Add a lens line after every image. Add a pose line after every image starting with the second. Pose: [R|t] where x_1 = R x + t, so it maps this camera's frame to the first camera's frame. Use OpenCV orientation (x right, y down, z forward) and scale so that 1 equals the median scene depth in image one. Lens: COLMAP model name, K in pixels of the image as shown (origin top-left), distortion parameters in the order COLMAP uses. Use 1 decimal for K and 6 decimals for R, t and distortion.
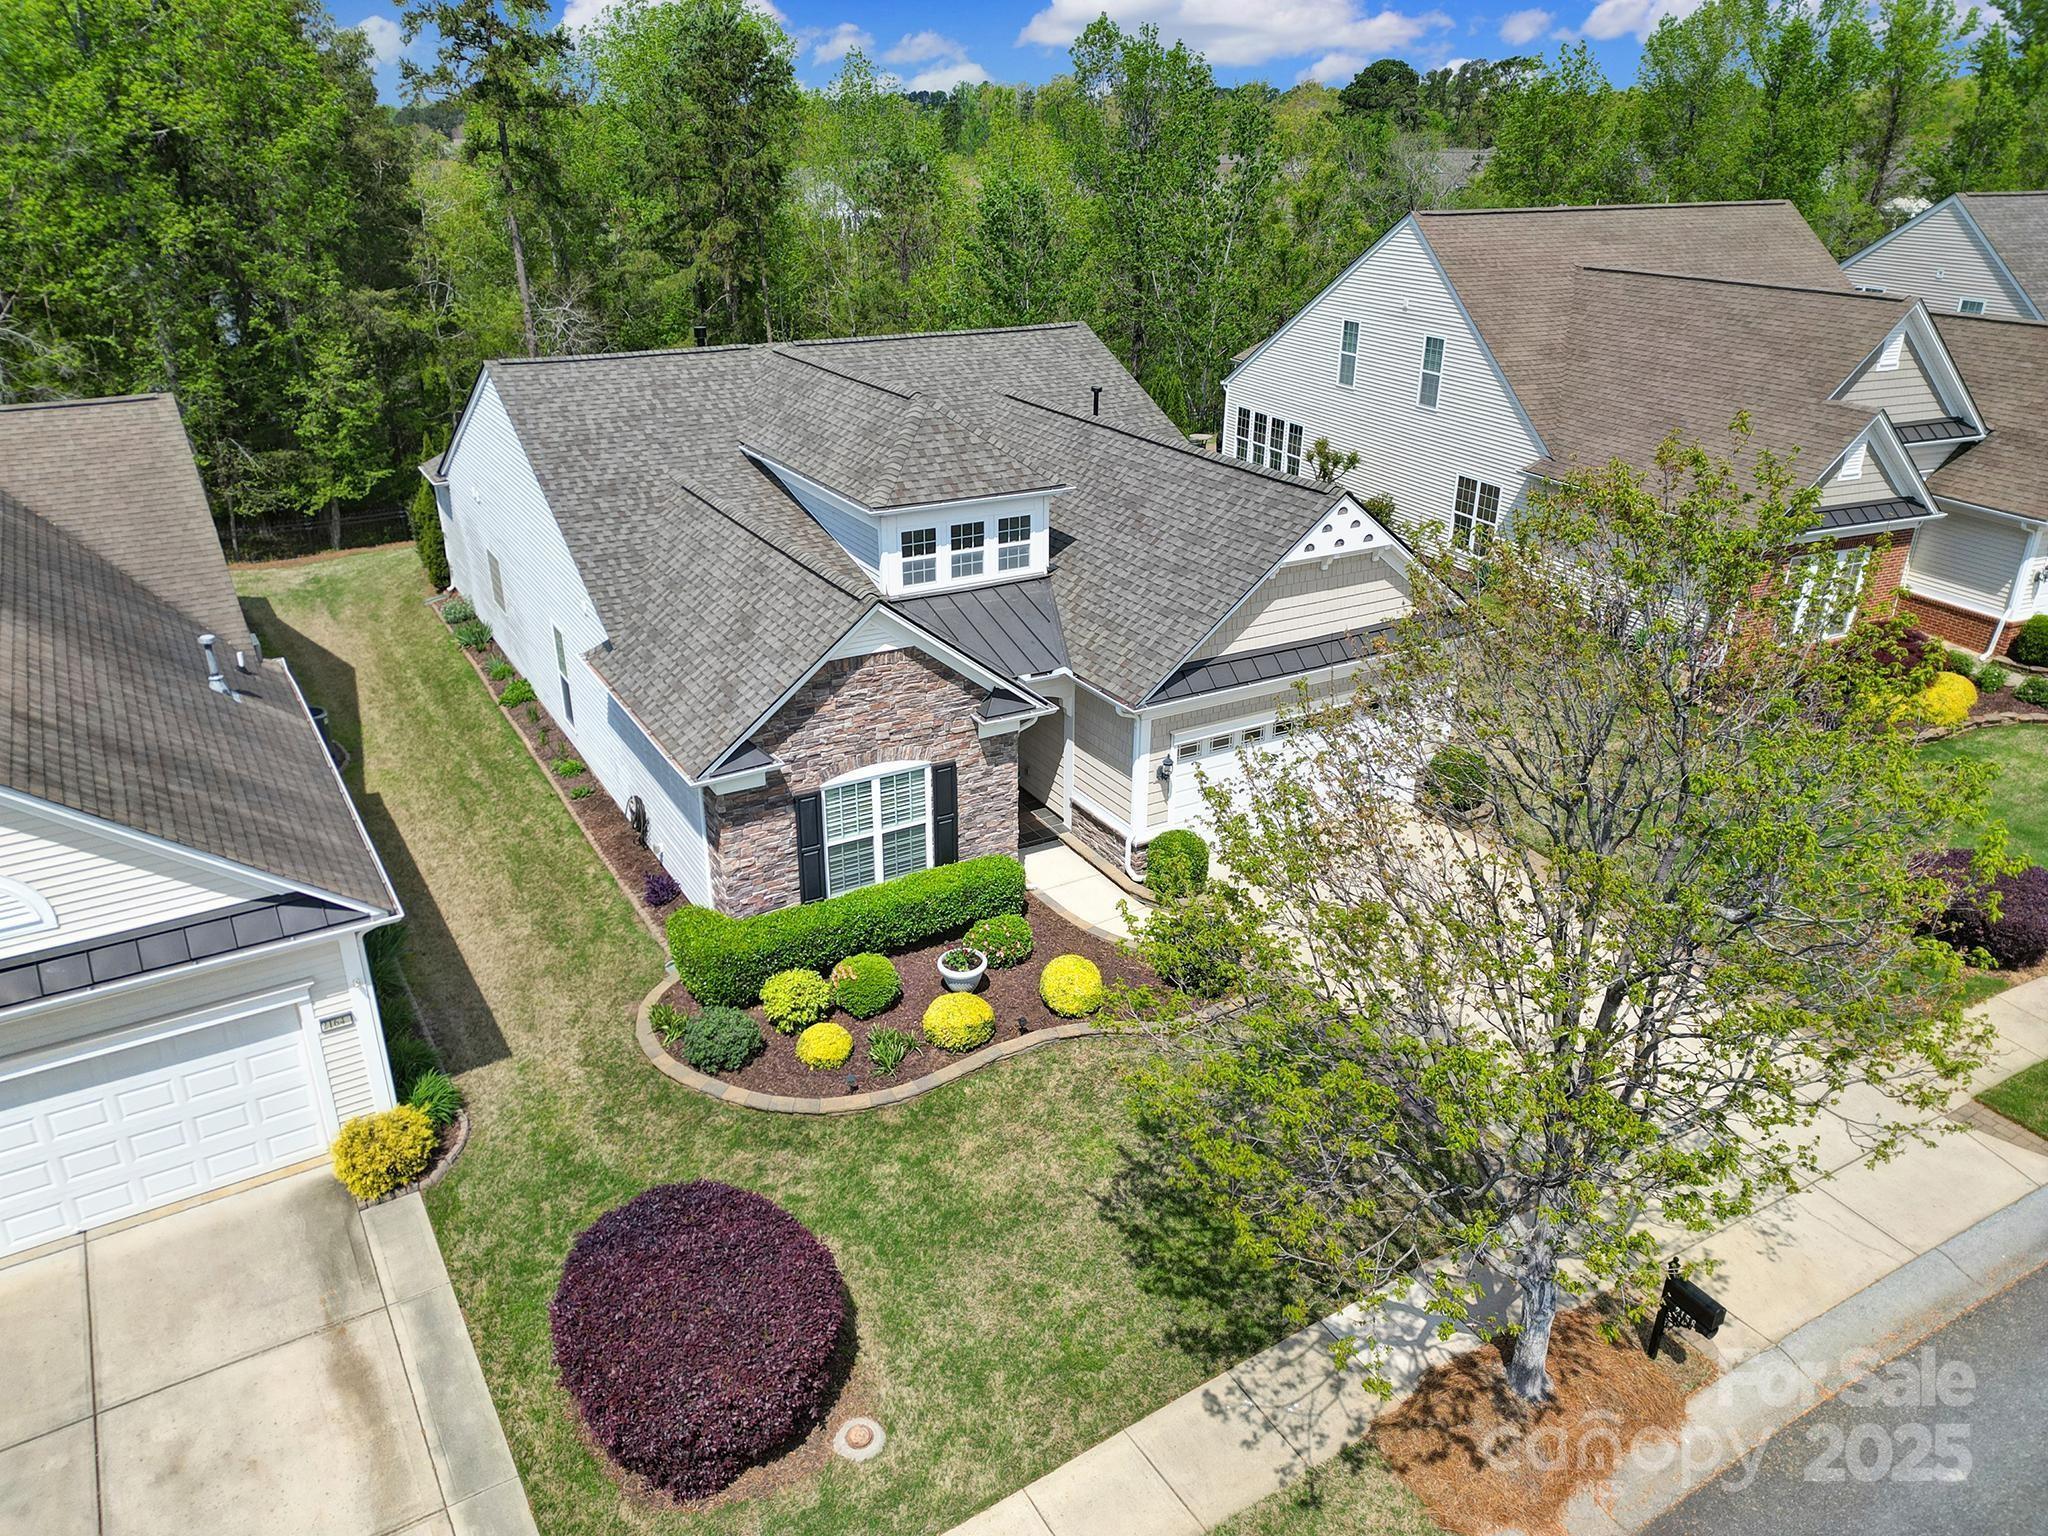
lens RADIAL K [[1459.1, 0, 1018.7], [0, 1459.1, 765.4], [0, 0, 1]] dist [0.037628, -0.002465]
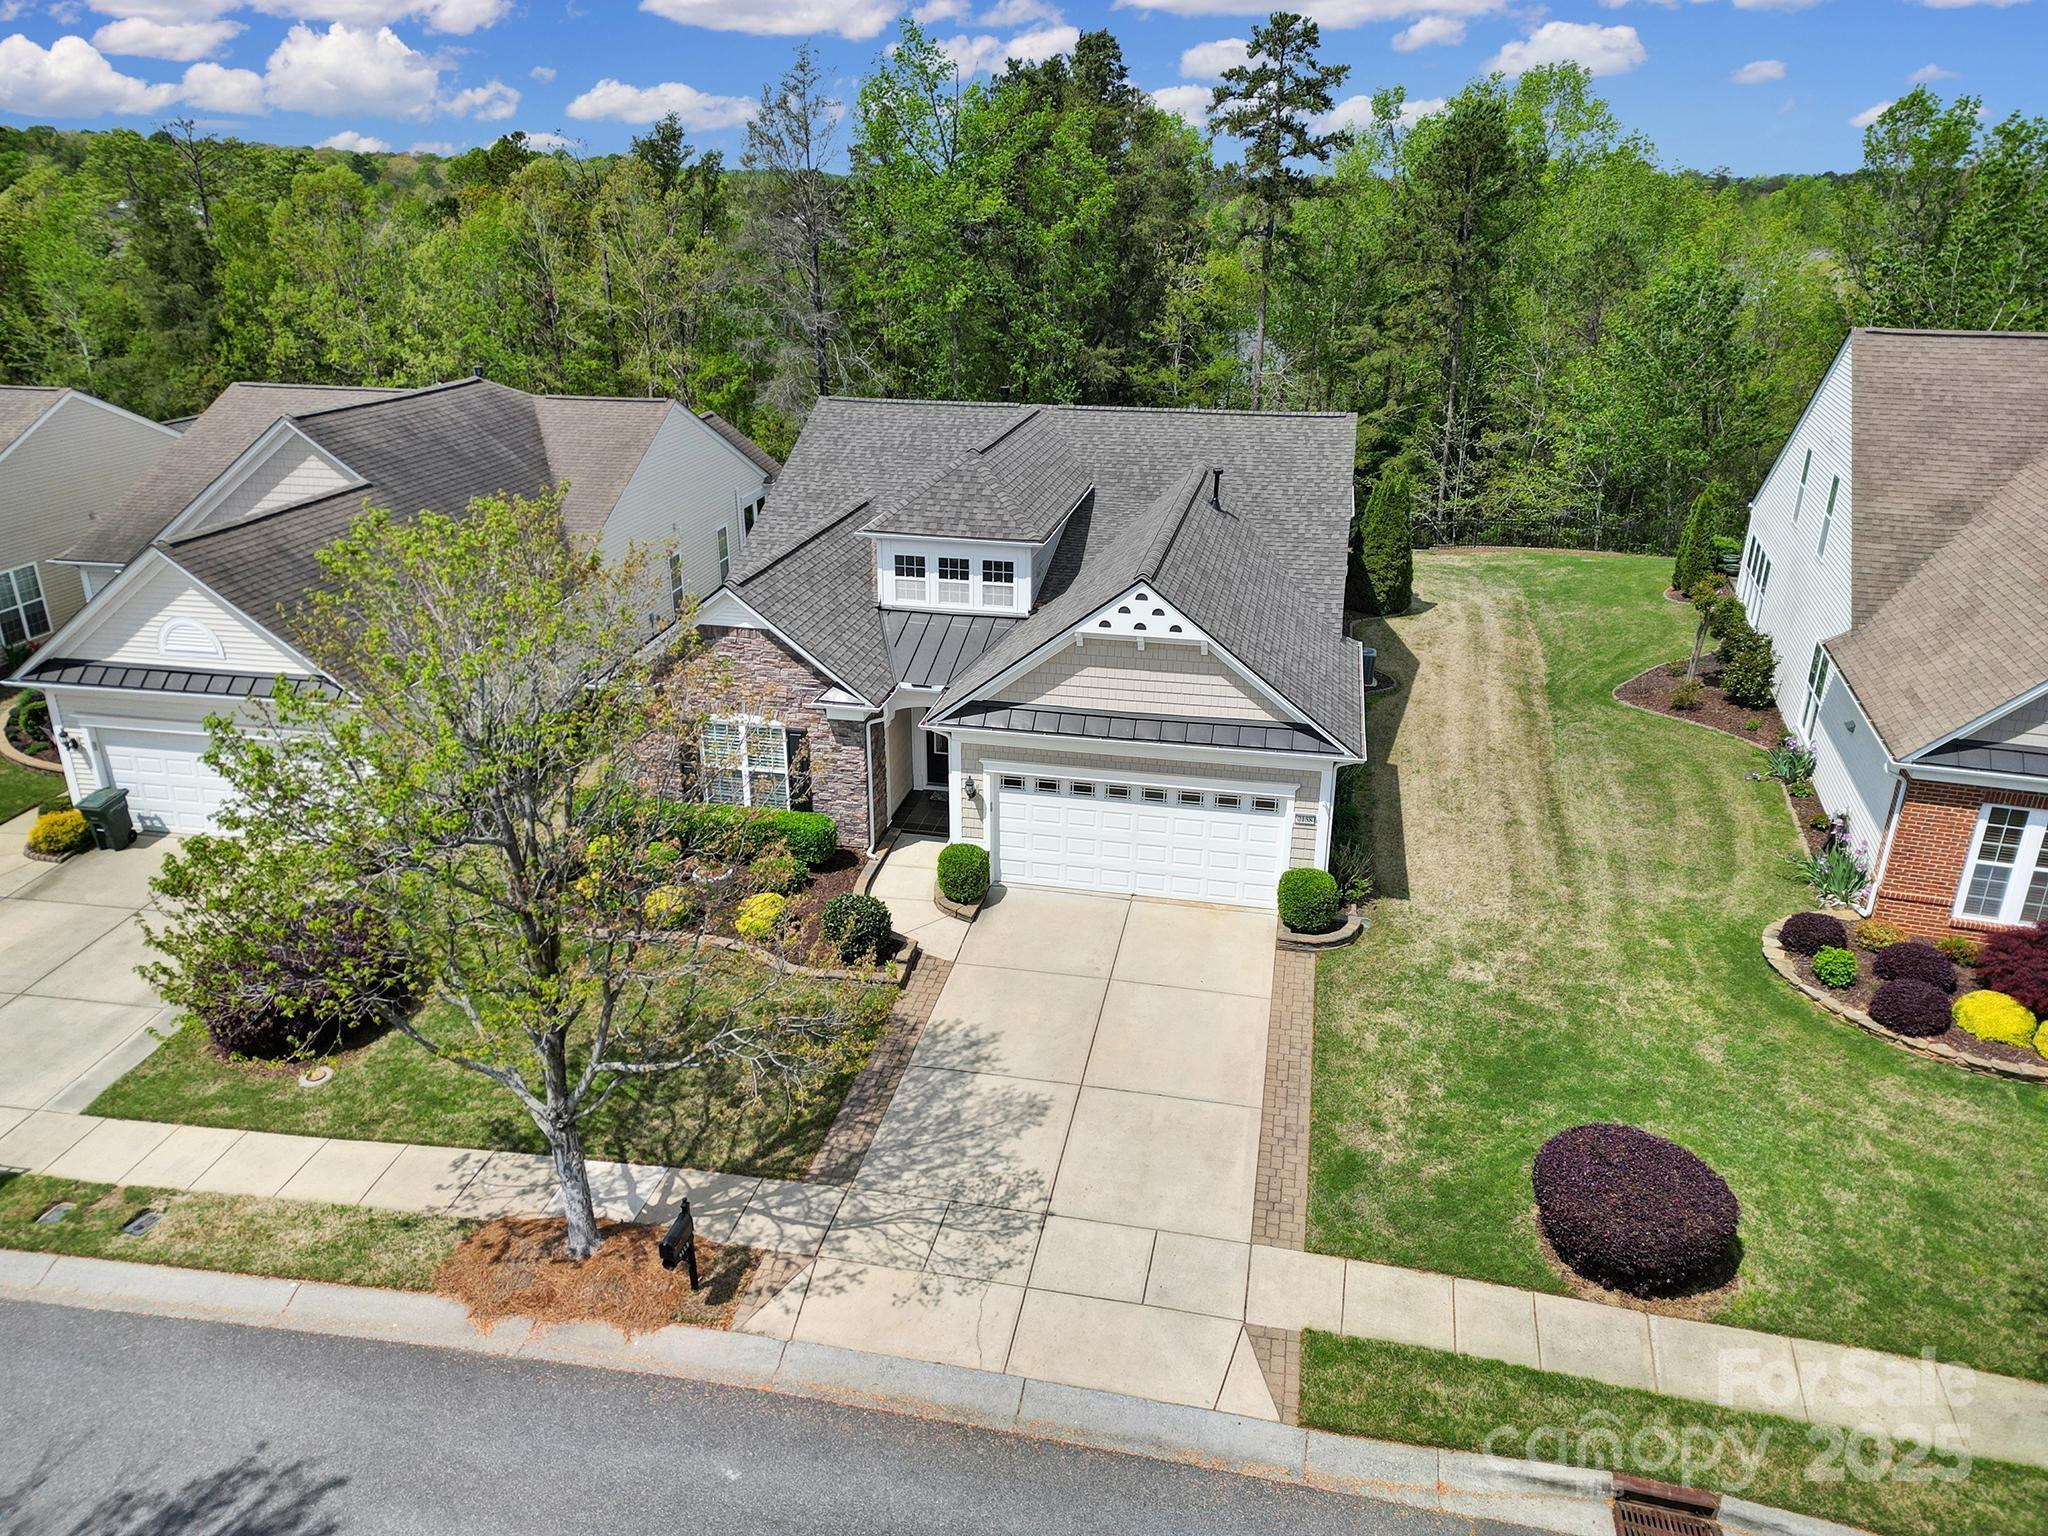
lens RADIAL K [[1459.1, 0, 1026.9], [0, 1459.1, 774.1], [0, 0, 1]] dist [0.037628, -0.002465]
pose [[0.741345, 0.253401, -0.621446, 0.841667], [-0.276059, 0.959153, 0.061783, -0.092267], [0.611718, 0.125753, 0.781017, 0.137141]]
